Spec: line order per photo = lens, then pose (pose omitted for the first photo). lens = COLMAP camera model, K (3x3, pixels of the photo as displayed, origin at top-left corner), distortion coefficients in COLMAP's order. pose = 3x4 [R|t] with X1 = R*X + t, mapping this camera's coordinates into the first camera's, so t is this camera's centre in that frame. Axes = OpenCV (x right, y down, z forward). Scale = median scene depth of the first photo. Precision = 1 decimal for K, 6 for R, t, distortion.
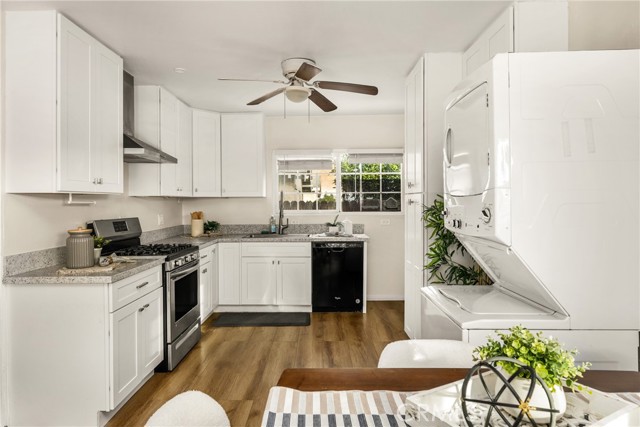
lens RADIAL K [[397.2, 0, 318.2], [0, 397.2, 211.2], [0, 0, 1]] dist [-0.012688, 0.003264]
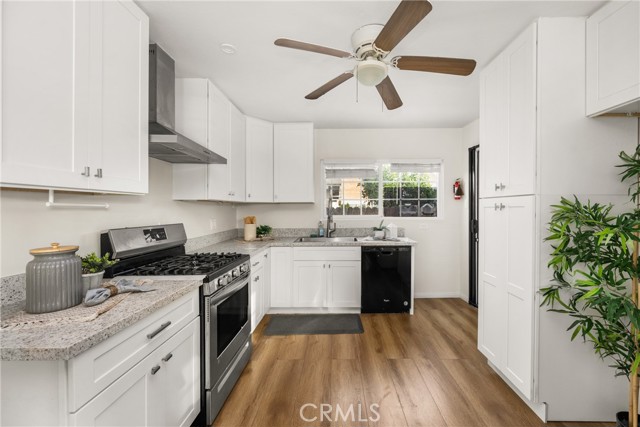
lens RADIAL K [[262.4, 0, 340.0], [0, 262.4, 211.9], [0, 0, 1]] dist [-0.005574, -0.000144]
pose [[0.999755, 0.002647, 0.021998, -0.087743], [-0.002389, 0.999928, -0.011743, -0.003351], [-0.022027, 0.011688, 0.999689, 0.319306]]
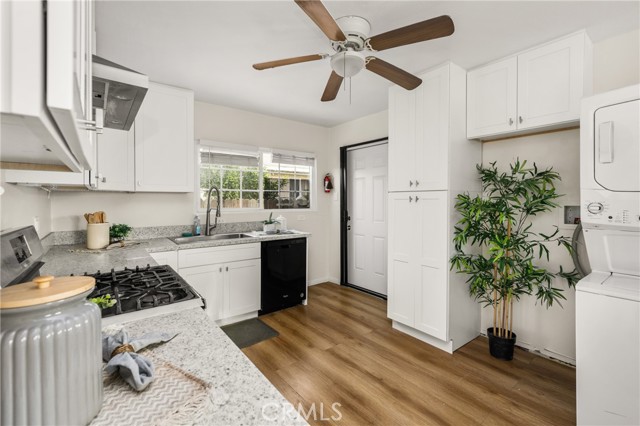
lens RADIAL K [[275.7, 0, 313.9], [0, 275.7, 206.2], [0, 0, 1]] dist [0.002888, 0.000064]
pose [[0.787913, -0.005765, 0.615759, -0.318529], [0.010372, 0.999939, -0.003910, -0.002506], [-0.615699, 0.009467, 0.787925, 0.412182]]
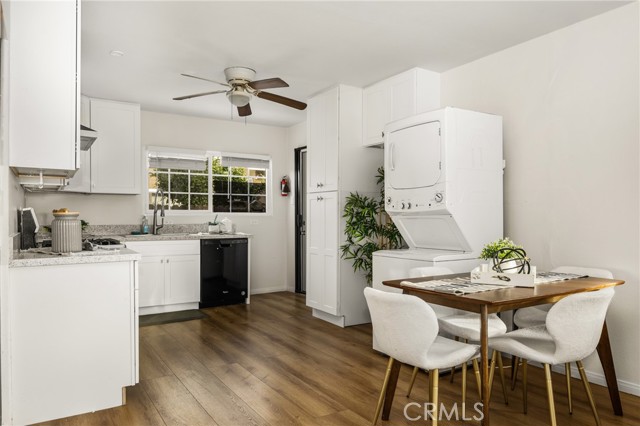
lens RADIAL K [[429.2, 0, 326.7], [0, 429.2, 227.7], [0, 0, 1]] dist [-0.000303, -0.001909]
pose [[0.830773, -0.006737, 0.556570, -0.362942], [0.006785, 0.999975, 0.001977, 0.047448], [-0.556569, 0.002134, 0.830798, -0.101643]]
